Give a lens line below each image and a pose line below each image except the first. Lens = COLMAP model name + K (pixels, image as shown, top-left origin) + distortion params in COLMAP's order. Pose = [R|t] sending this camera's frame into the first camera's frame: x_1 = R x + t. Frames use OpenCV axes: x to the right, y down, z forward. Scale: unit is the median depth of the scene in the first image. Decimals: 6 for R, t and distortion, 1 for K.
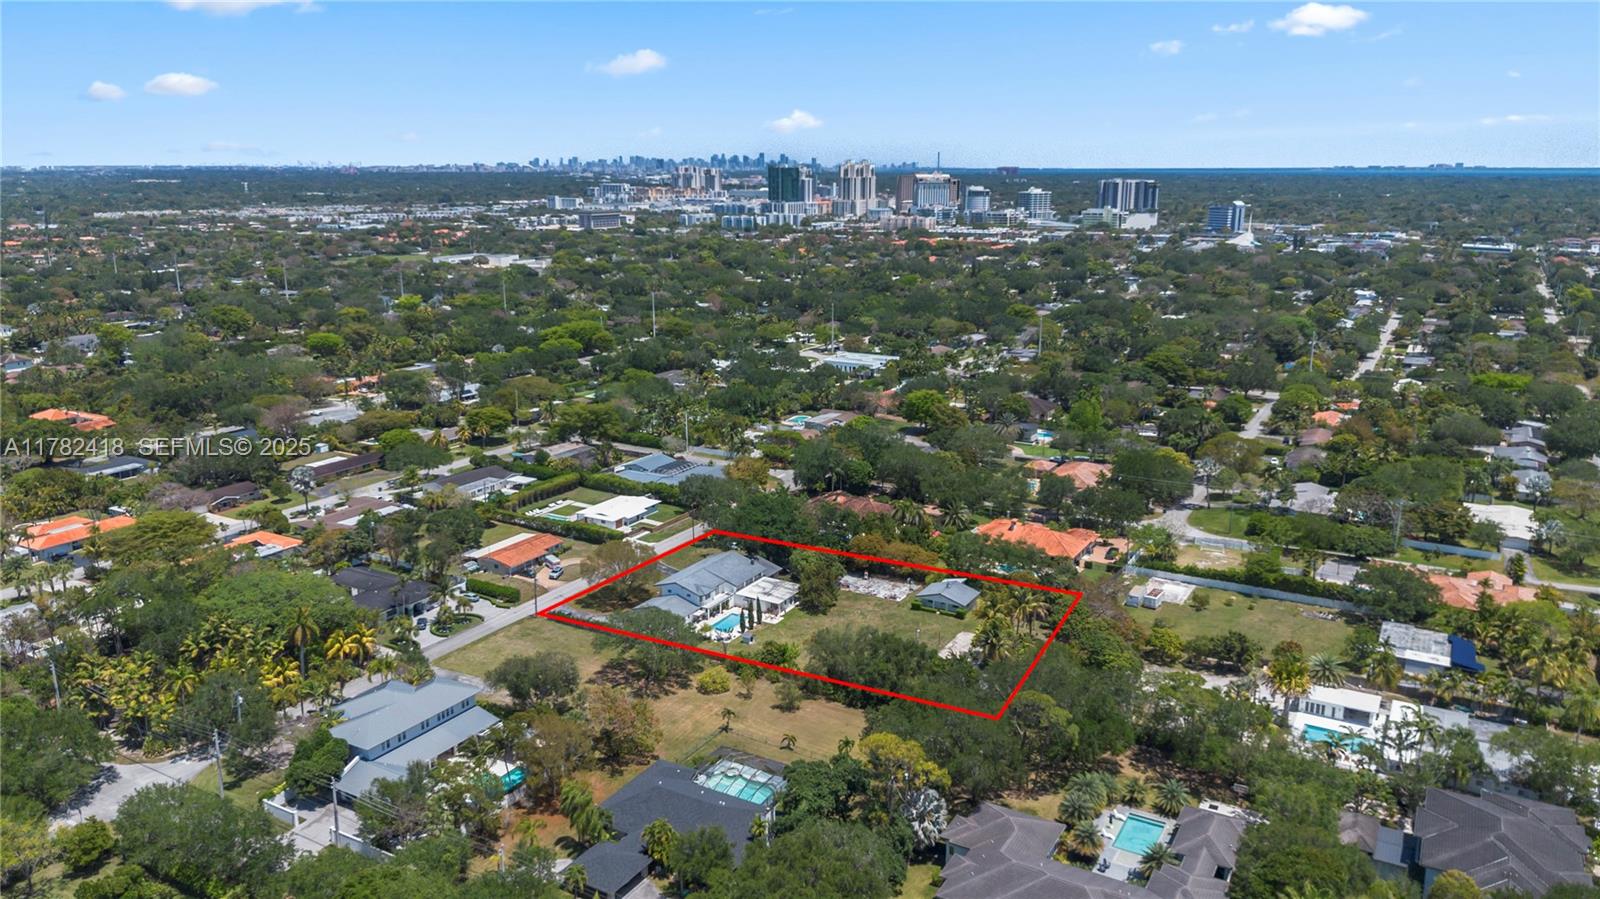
lens RADIAL K [[1126.3, 0, 799.1], [0, 1126.3, 444.5], [0, 0, 1]] dist [0.068390, -0.066336]
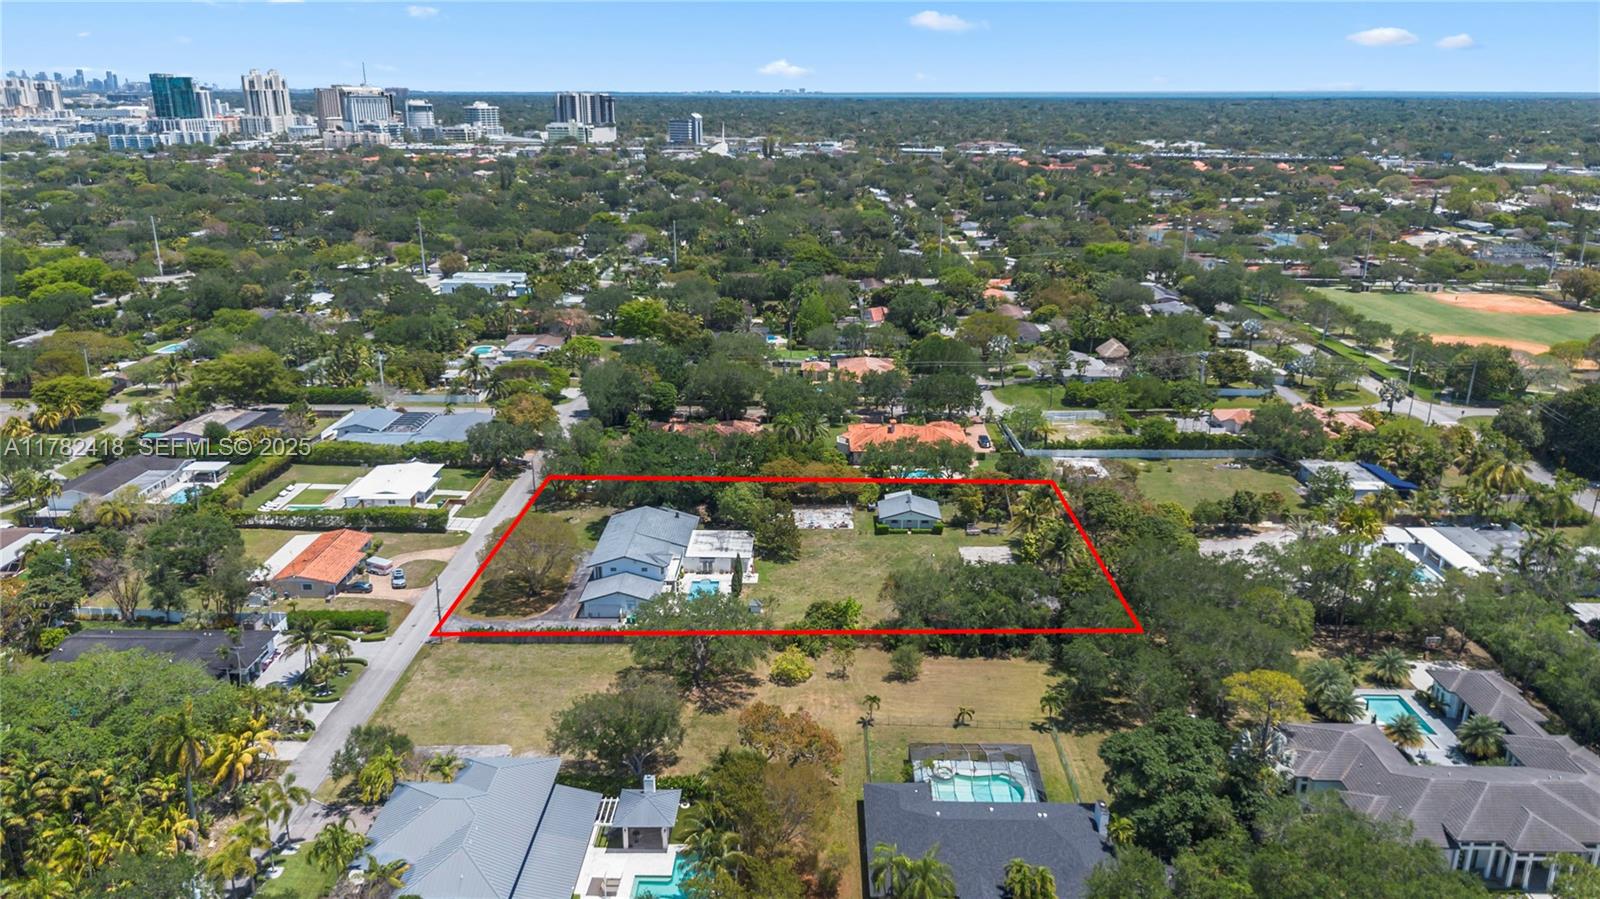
lens RADIAL K [[1126.3, 0, 799.1], [0, 1126.3, 444.5], [0, 0, 1]] dist [0.068390, -0.066336]
pose [[0.877020, -0.145446, 0.457911, -0.277101], [0.115815, 0.988972, 0.092309, -0.005937], [-0.466287, -0.027924, 0.884193, 0.229460]]
